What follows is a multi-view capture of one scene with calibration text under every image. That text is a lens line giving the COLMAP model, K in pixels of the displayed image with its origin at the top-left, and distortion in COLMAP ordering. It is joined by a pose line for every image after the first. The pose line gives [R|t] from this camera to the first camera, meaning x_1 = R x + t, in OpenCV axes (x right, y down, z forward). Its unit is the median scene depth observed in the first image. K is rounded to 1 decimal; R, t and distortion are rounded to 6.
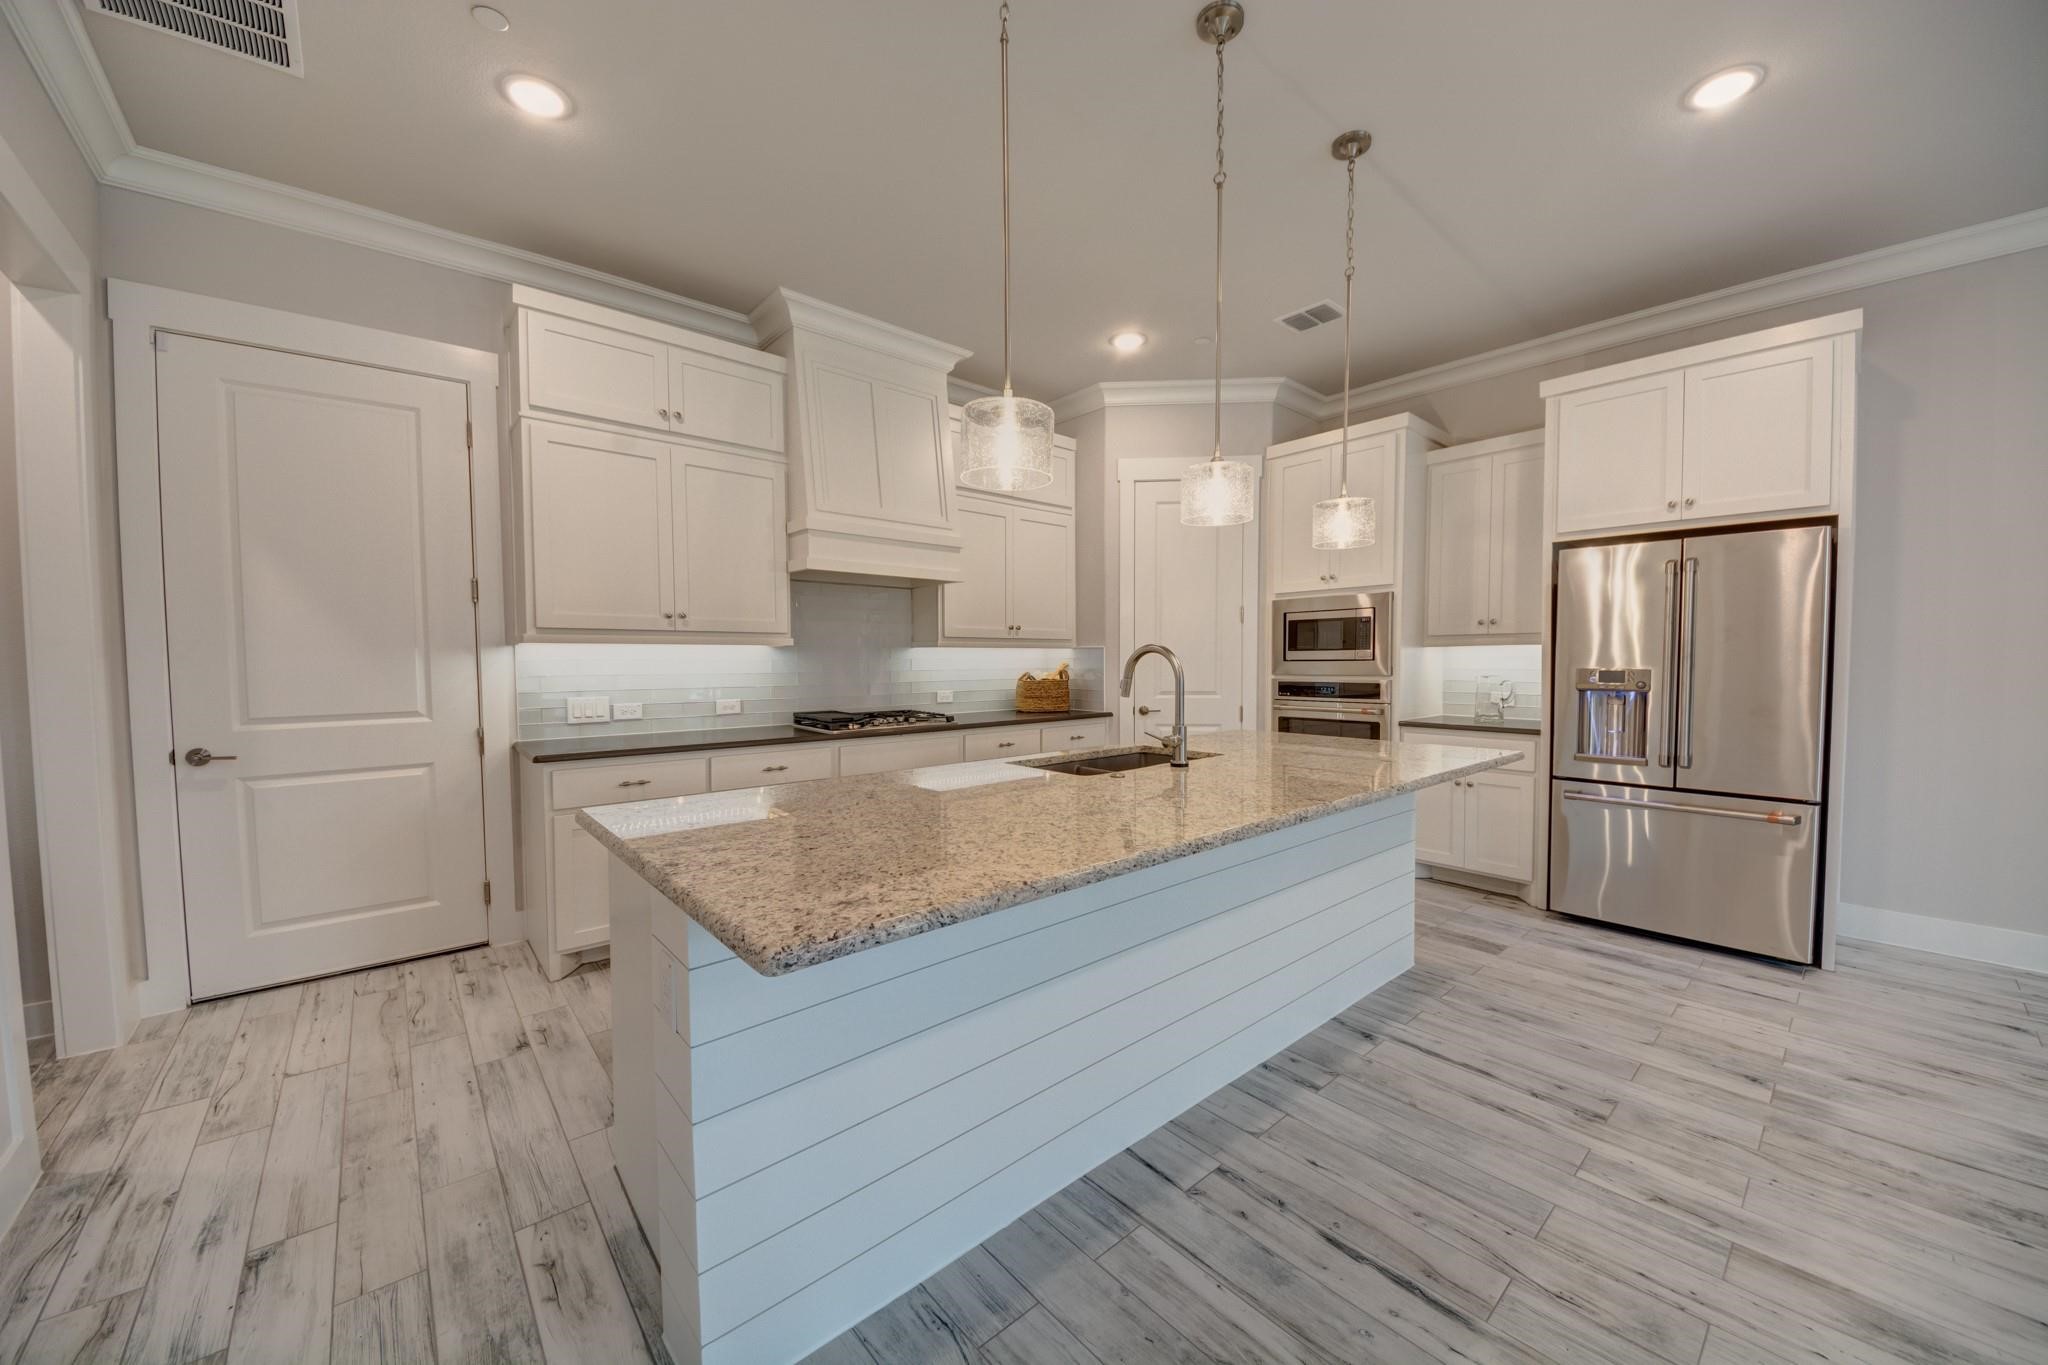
lens RADIAL K [[746.9, 0, 1042.7], [0, 746.9, 683.2], [0, 0, 1]] dist [0.011568, -0.006042]
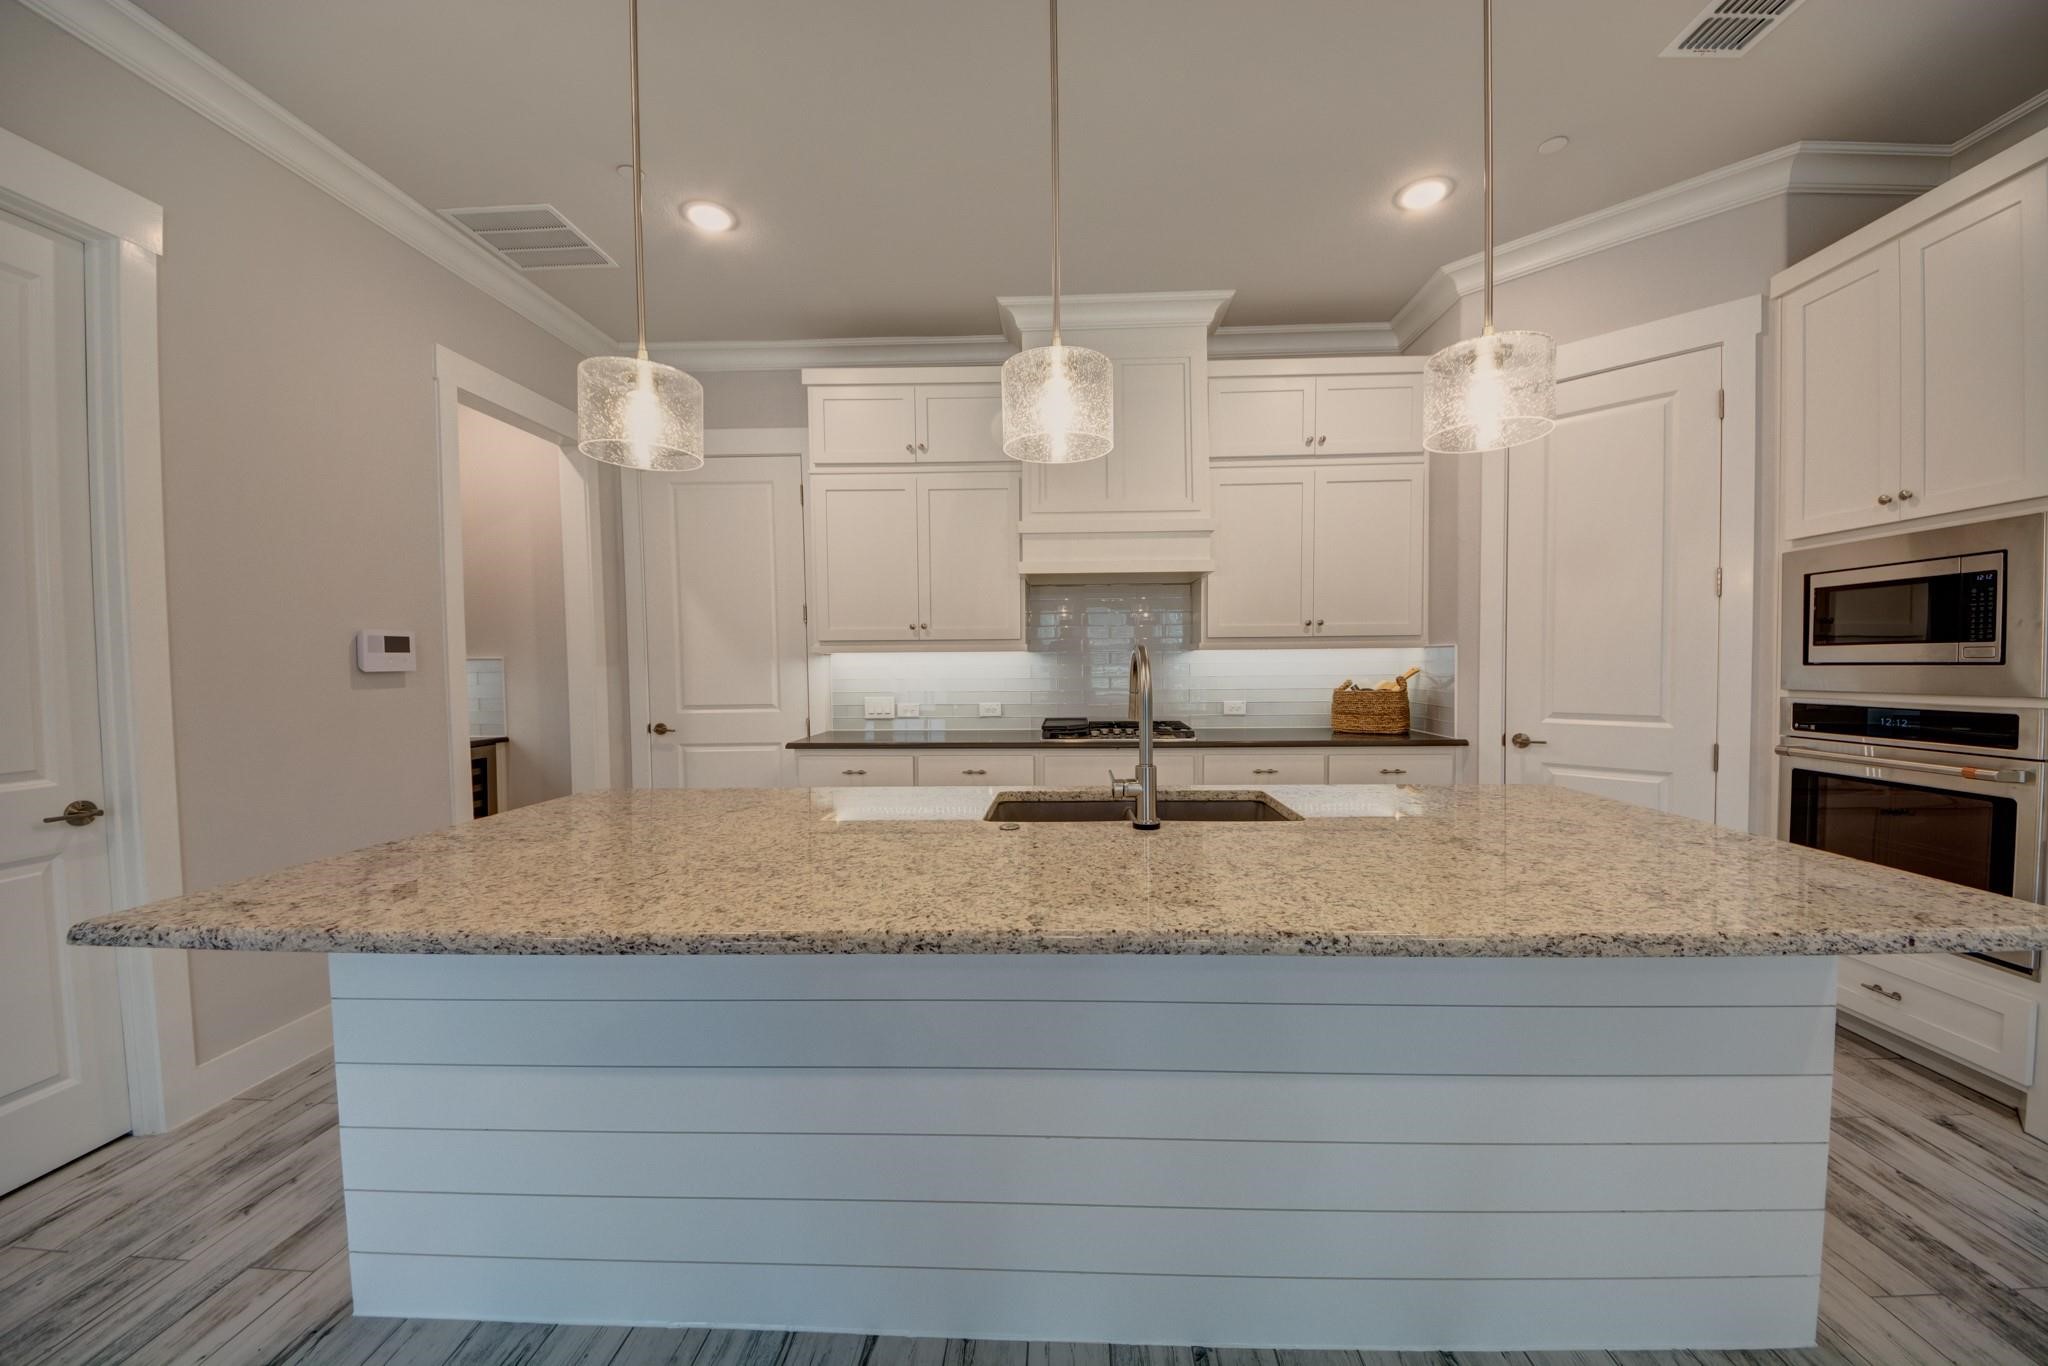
lens RADIAL K [[746.9, 0, 1047.9], [0, 746.9, 682.7], [0, 0, 1]] dist [0.011568, -0.006042]
pose [[0.718507, 0.015349, -0.695350, 0.400879], [-0.016266, 0.999854, 0.005262, -0.014481], [0.695329, 0.007529, 0.718652, 0.316771]]
